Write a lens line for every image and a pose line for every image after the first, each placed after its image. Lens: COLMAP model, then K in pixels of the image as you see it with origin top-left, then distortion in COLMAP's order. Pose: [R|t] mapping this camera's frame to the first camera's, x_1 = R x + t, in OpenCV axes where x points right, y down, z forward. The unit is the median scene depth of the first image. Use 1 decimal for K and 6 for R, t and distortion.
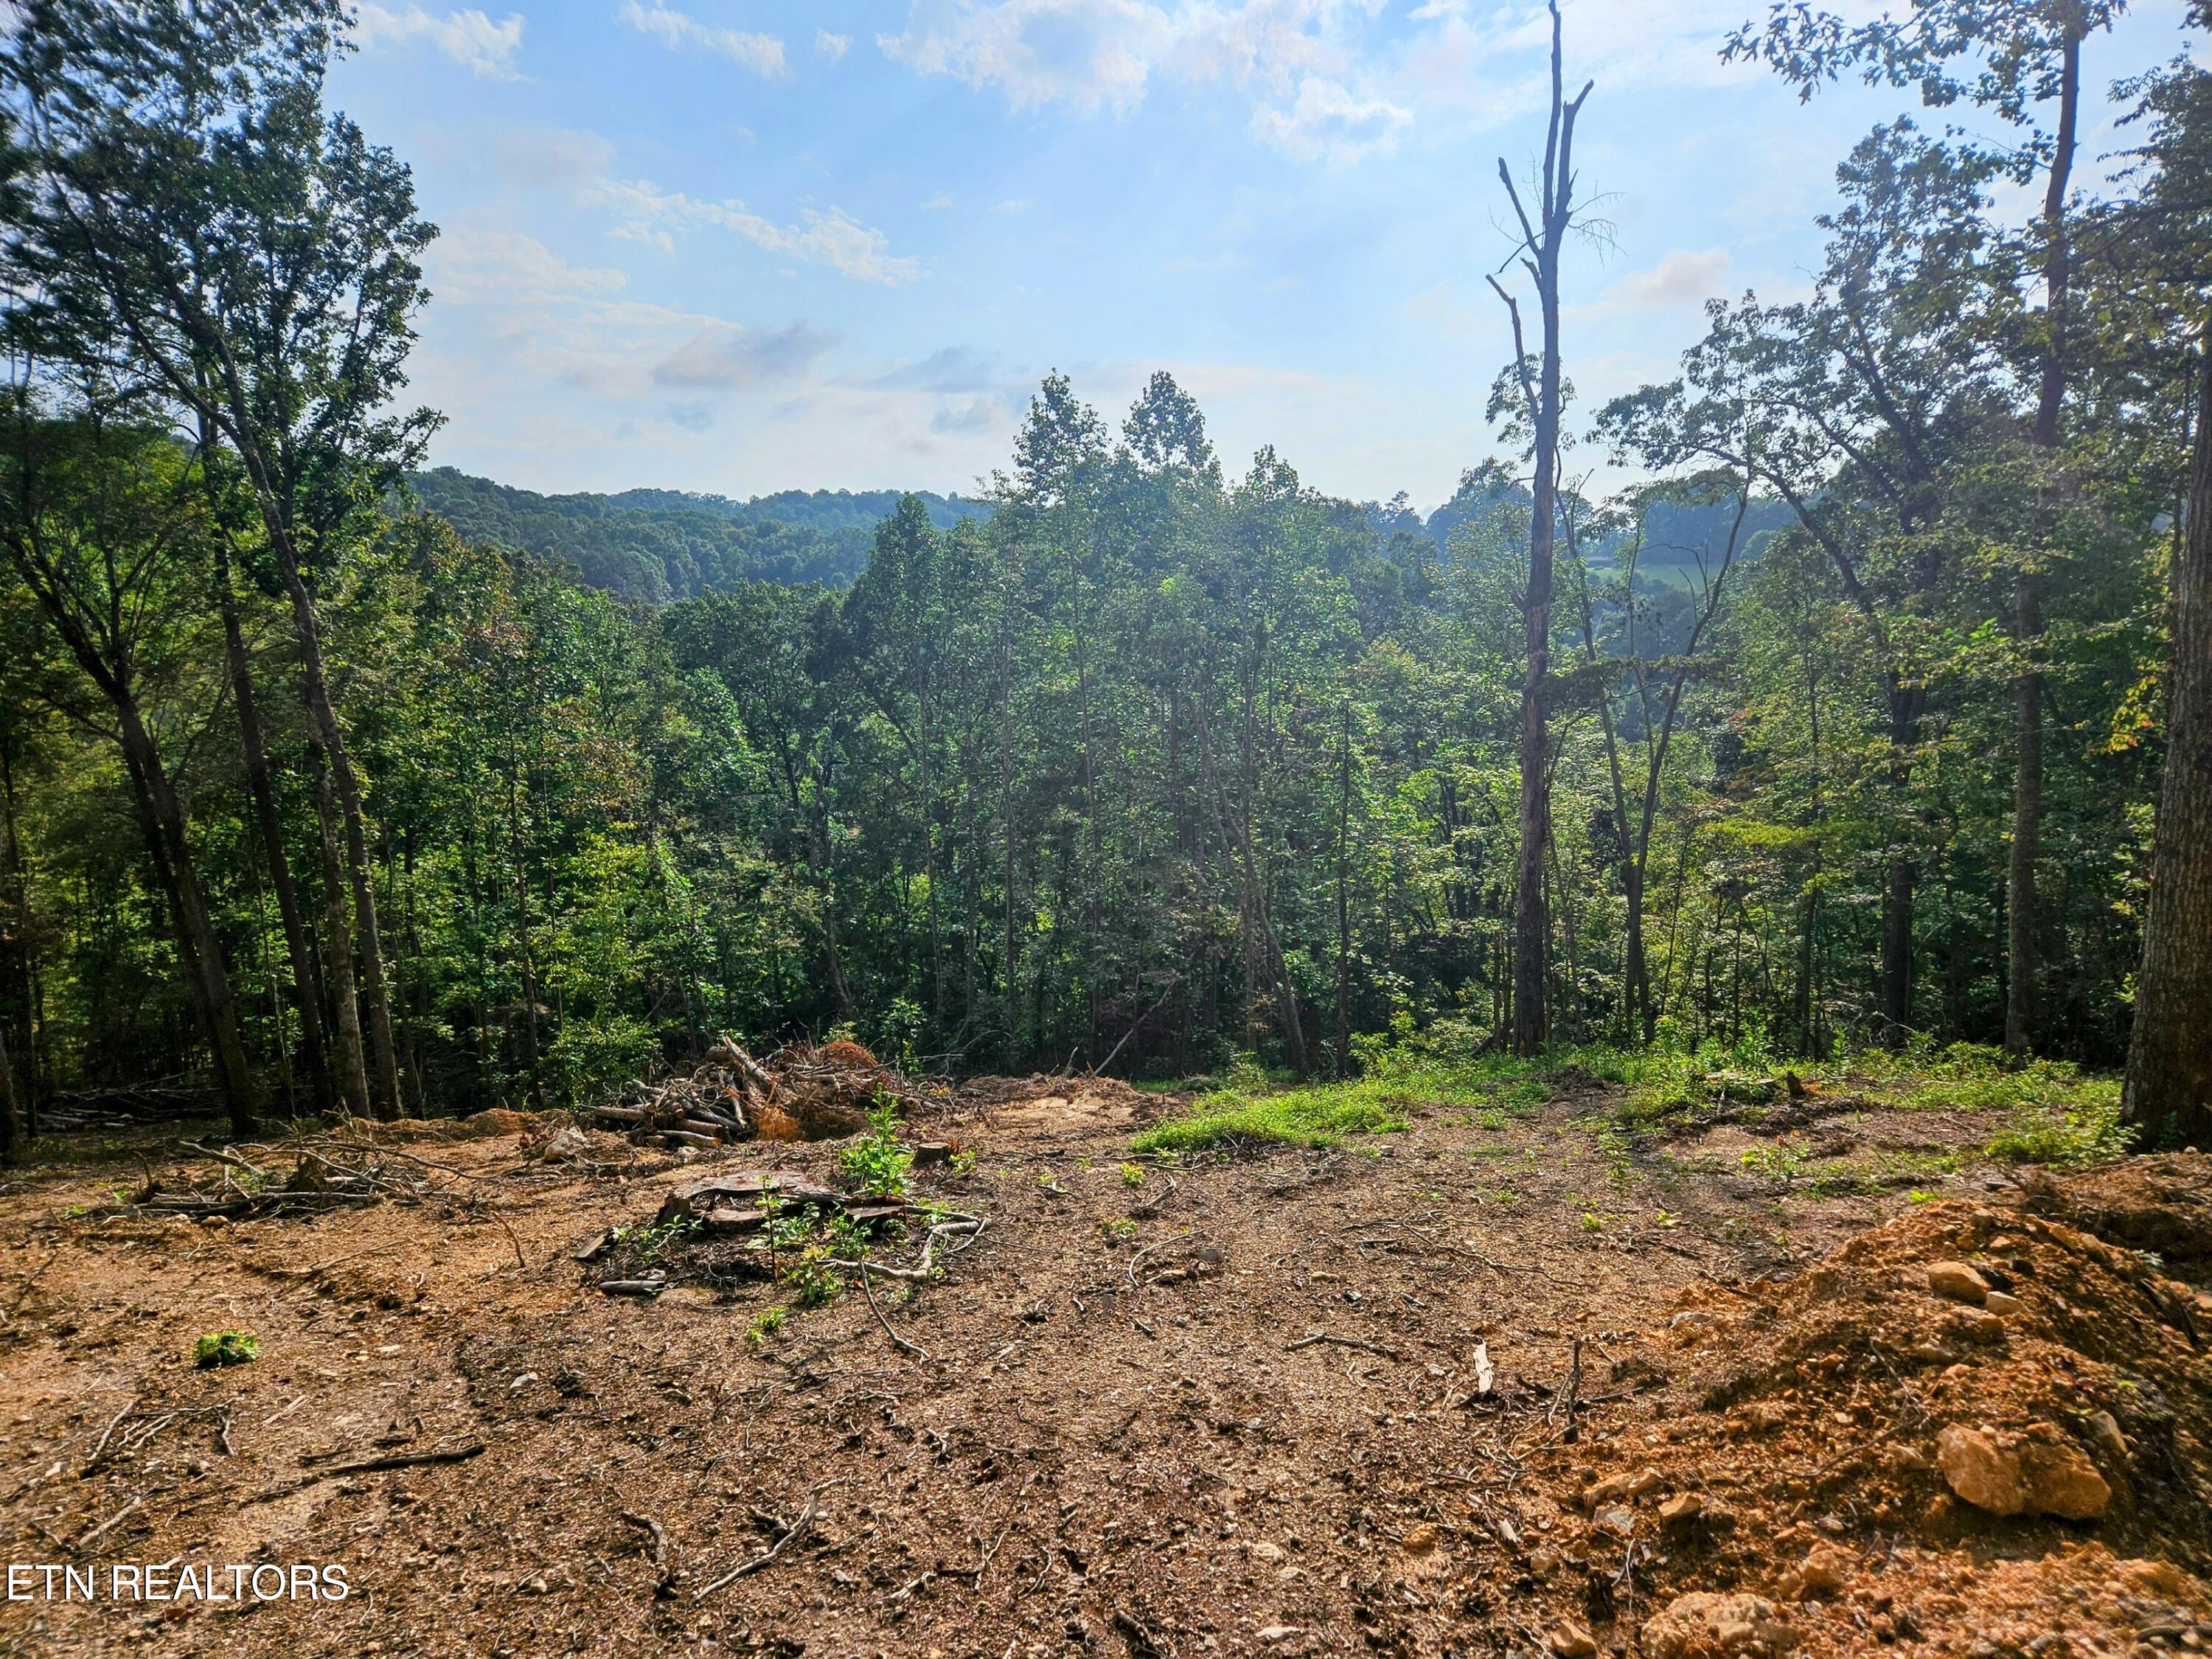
lens RADIAL K [[1486.4, 0, 1098.9], [0, 1486.4, 819.6], [0, 0, 1]] dist [0.063825, -0.053930]
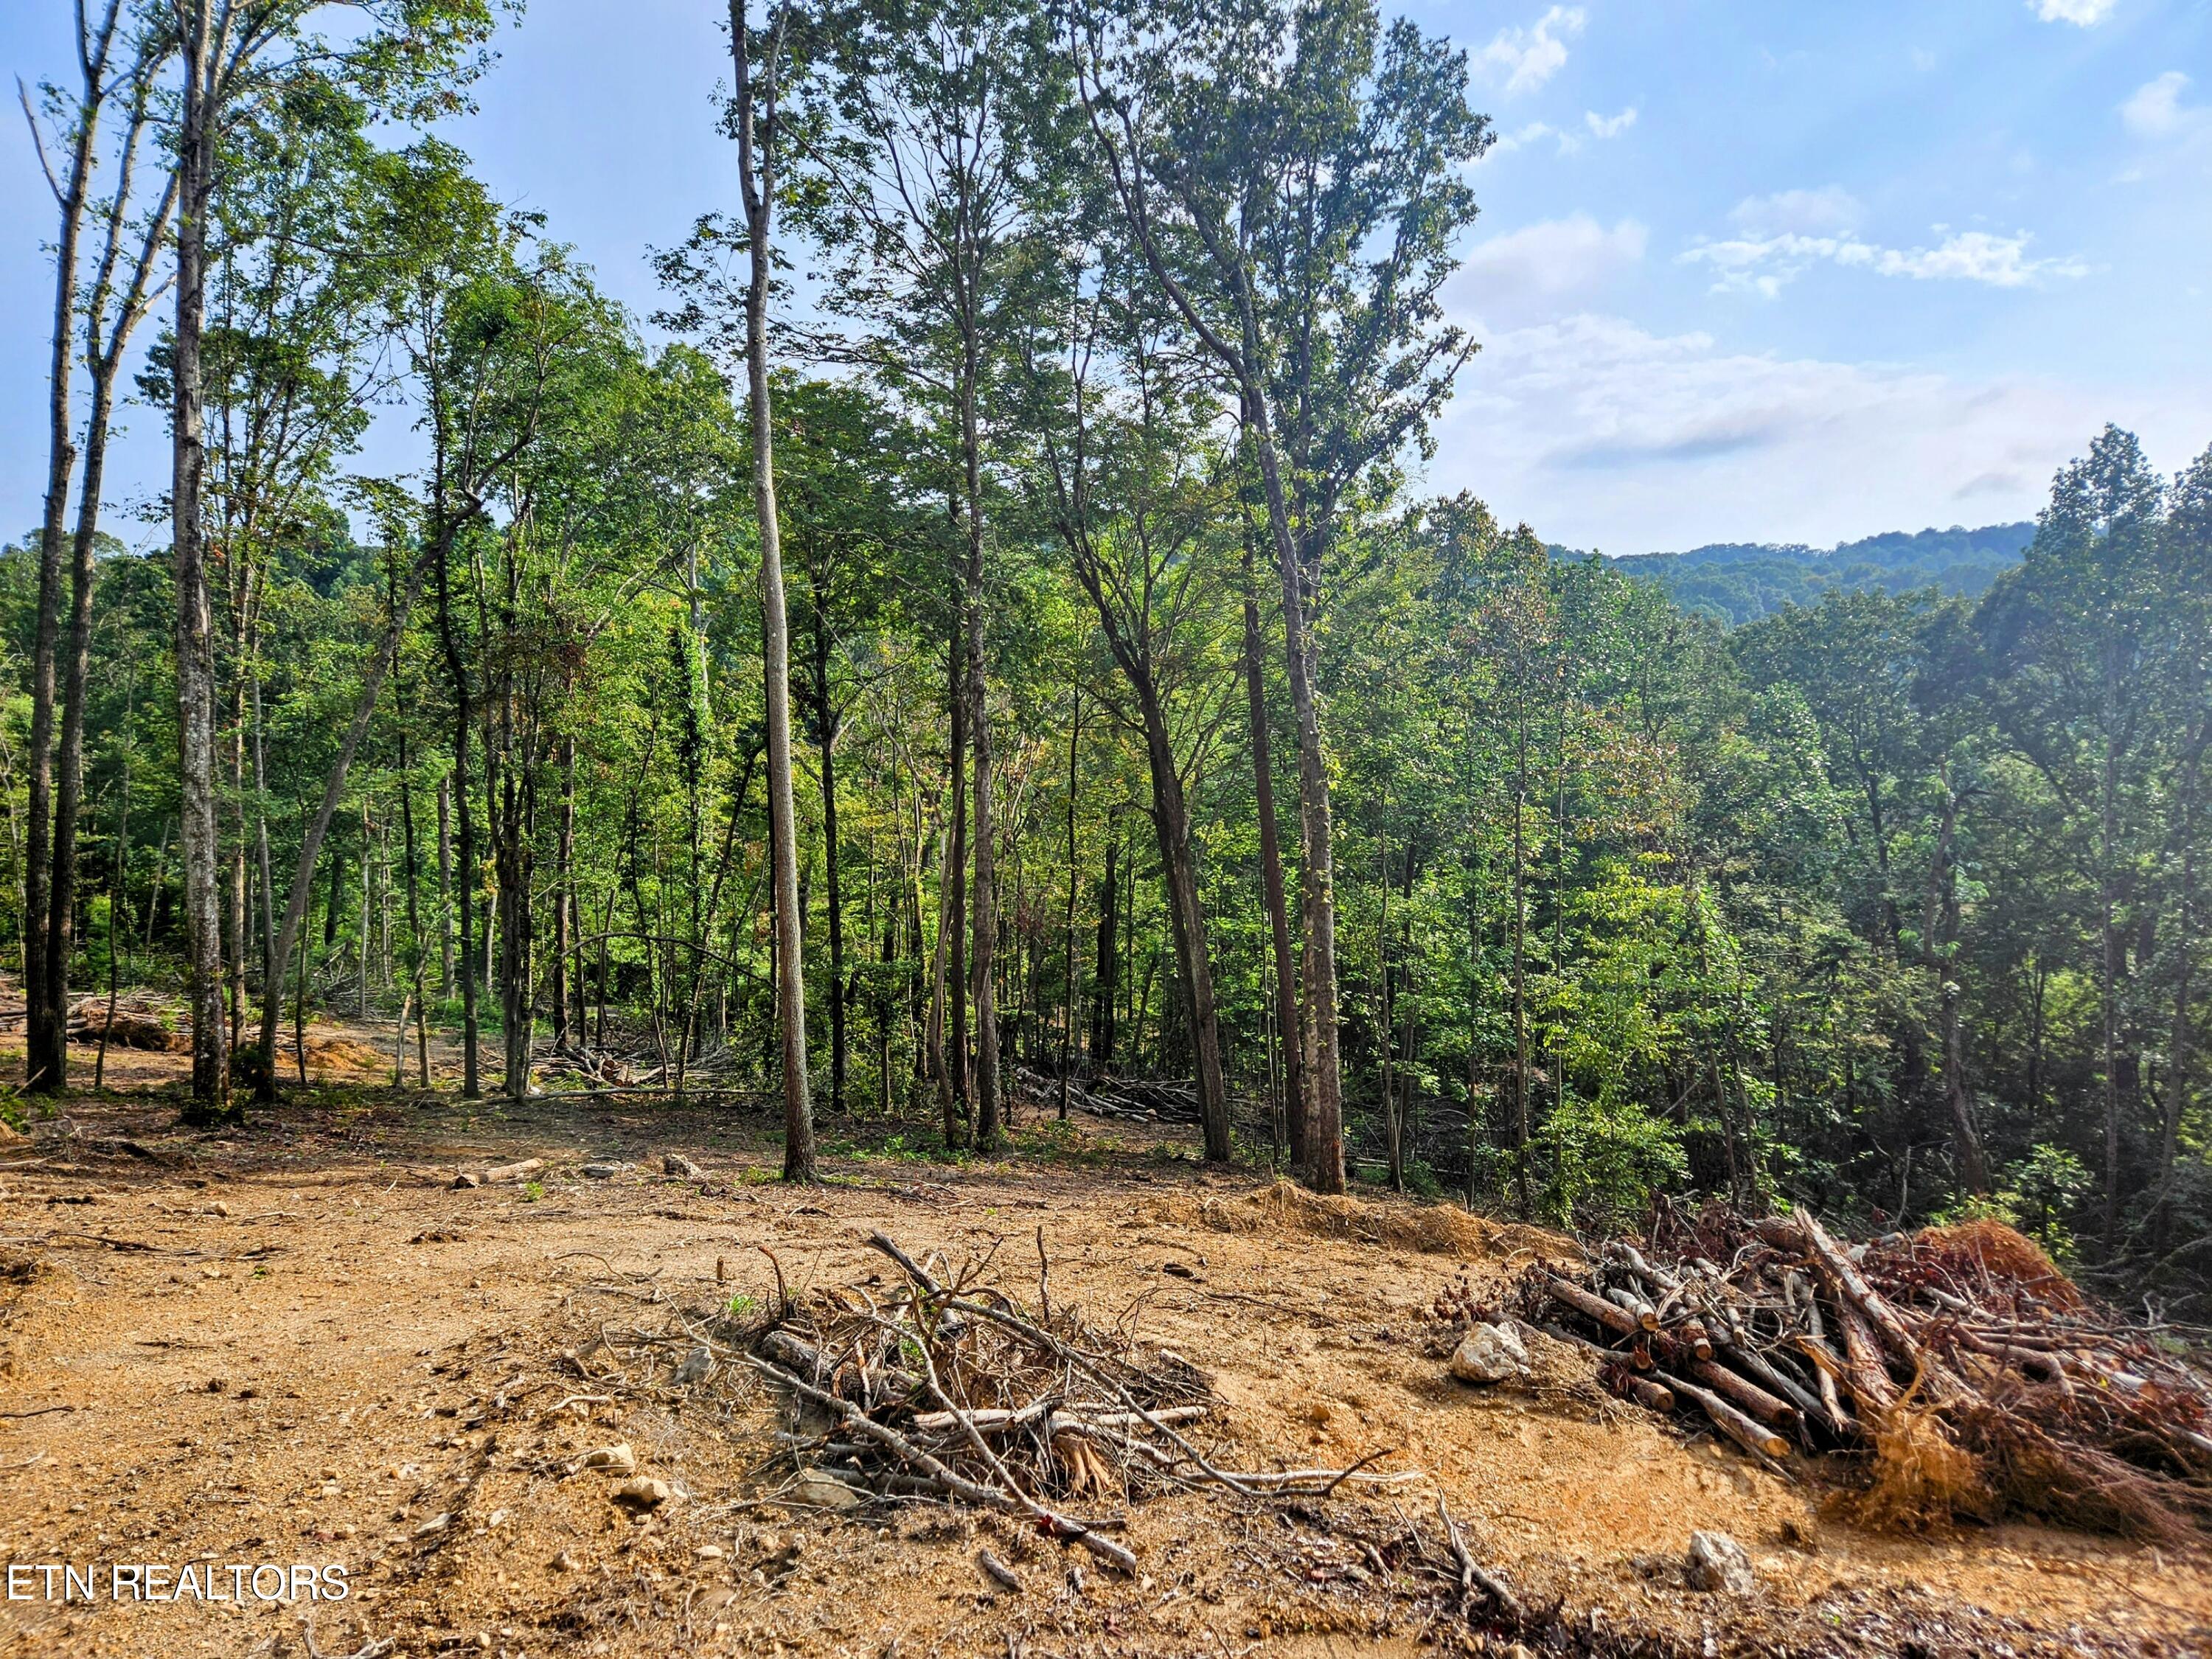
lens RADIAL K [[1486.4, 0, 1098.9], [0, 1486.4, 819.6], [0, 0, 1]] dist [0.063825, -0.053930]
pose [[0.780468, 0.055131, -0.622760, -0.059289], [-0.080640, 0.996661, -0.012831, 0.016946], [0.619973, 0.060234, 0.782308, 0.208087]]
